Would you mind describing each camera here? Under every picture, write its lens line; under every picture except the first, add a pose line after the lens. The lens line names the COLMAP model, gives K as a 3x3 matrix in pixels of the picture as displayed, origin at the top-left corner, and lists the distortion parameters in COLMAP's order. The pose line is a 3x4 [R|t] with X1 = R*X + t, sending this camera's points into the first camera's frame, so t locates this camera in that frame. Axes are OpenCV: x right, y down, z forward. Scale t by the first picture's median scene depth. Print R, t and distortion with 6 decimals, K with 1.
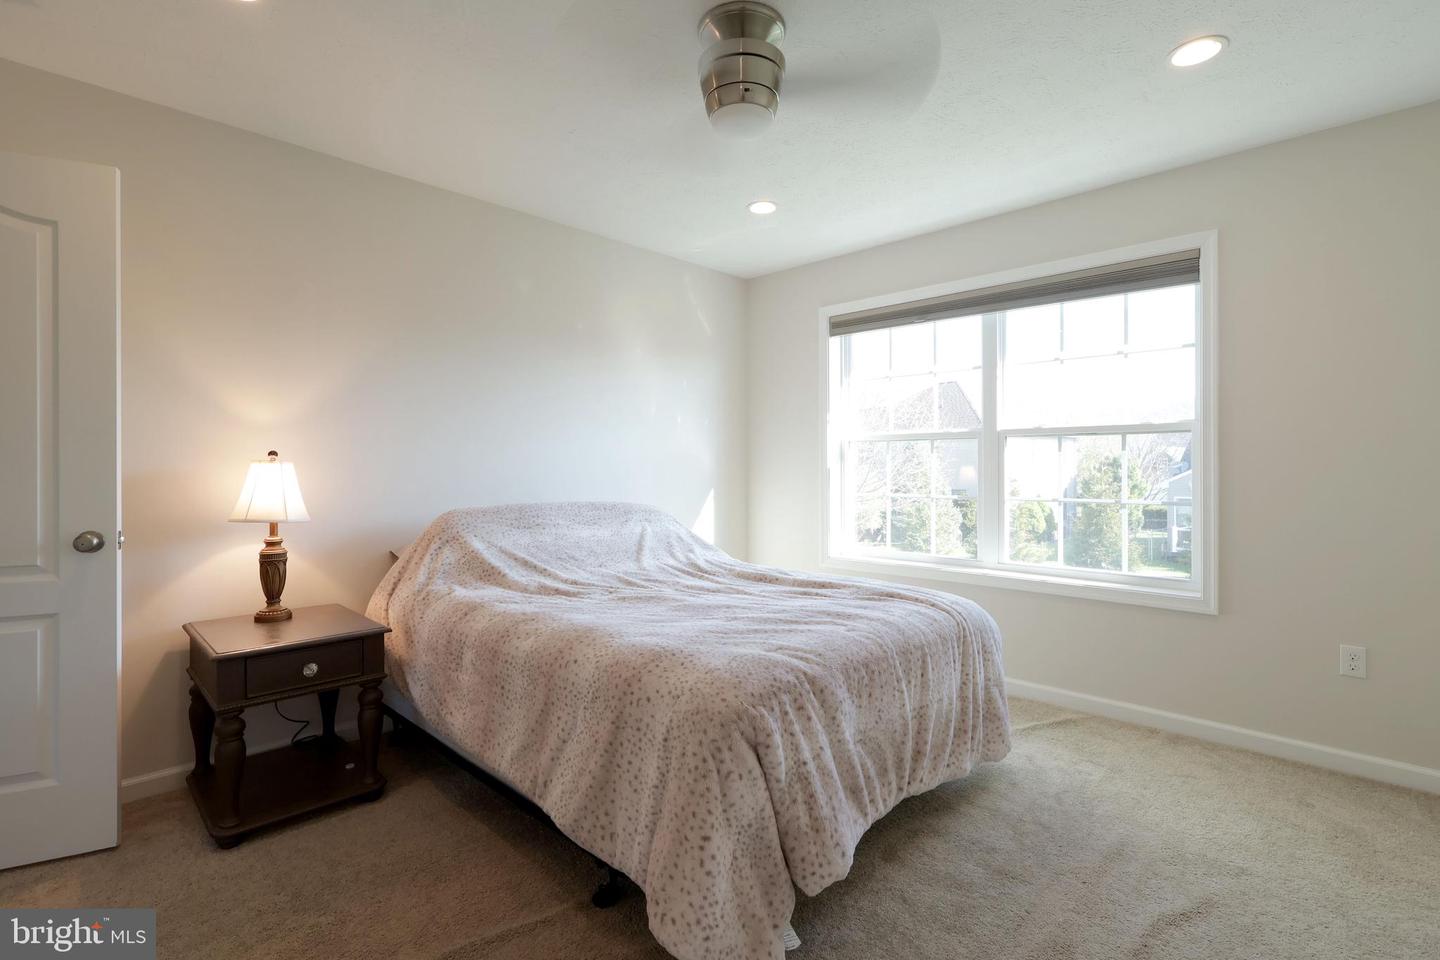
lens RADIAL K [[684.1, 0, 711.7], [0, 684.1, 457.5], [0, 0, 1]] dist [0.004248, 0.000881]
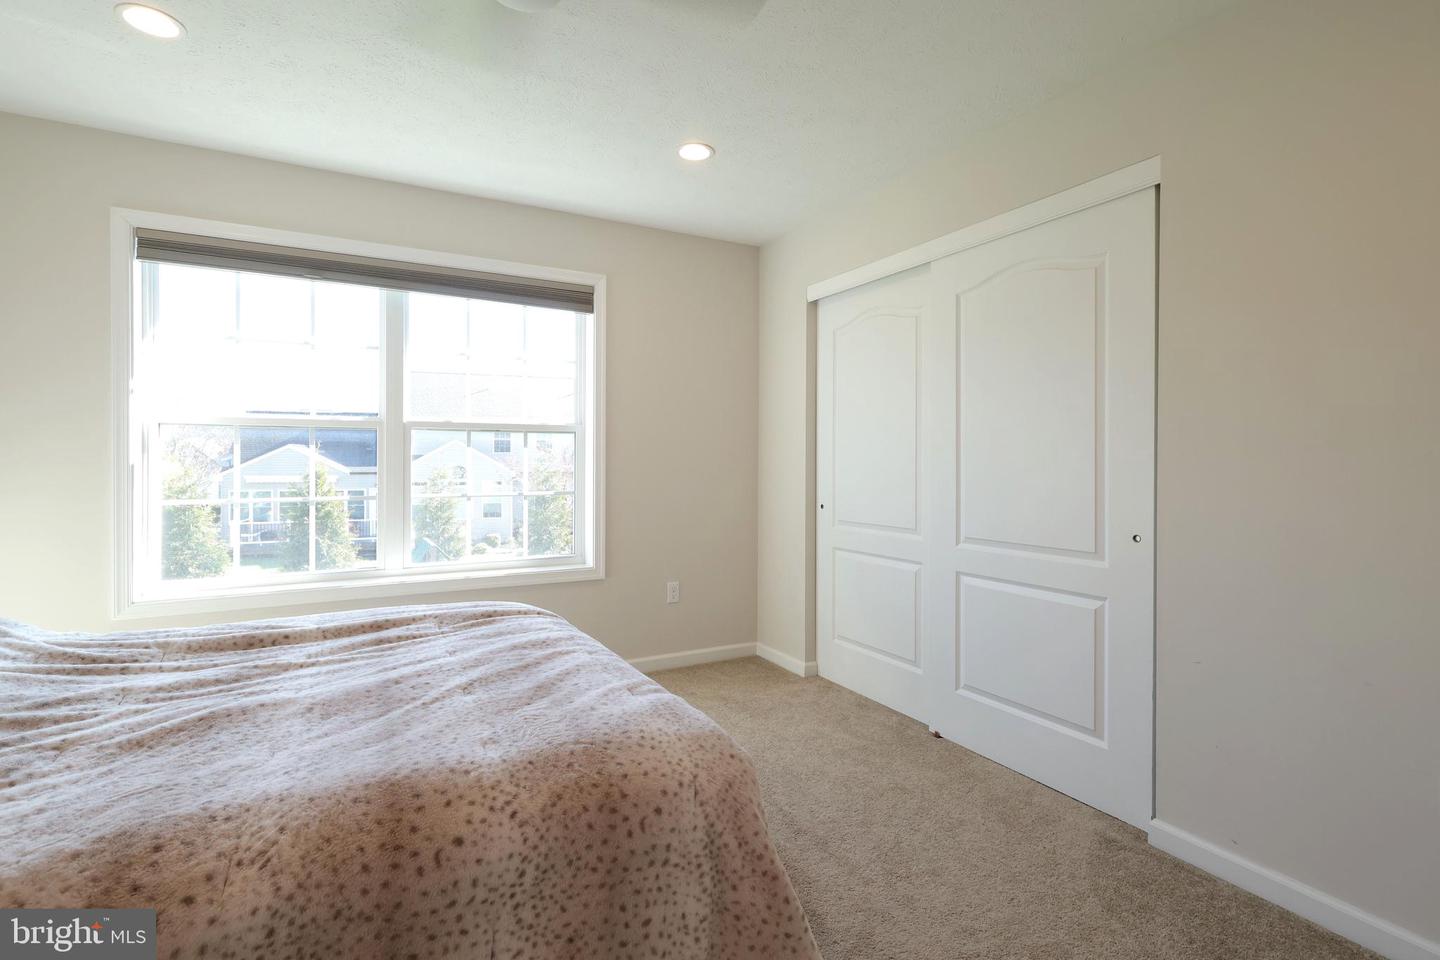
lens RADIAL K [[684.1, 0, 711.7], [0, 684.1, 457.5], [0, 0, 1]] dist [0.004248, 0.000881]
pose [[0.295842, 0.005738, 0.955220, -0.396831], [-0.015228, 0.999883, -0.001290, 0.002980], [-0.955116, -0.014164, 0.295895, 0.414070]]
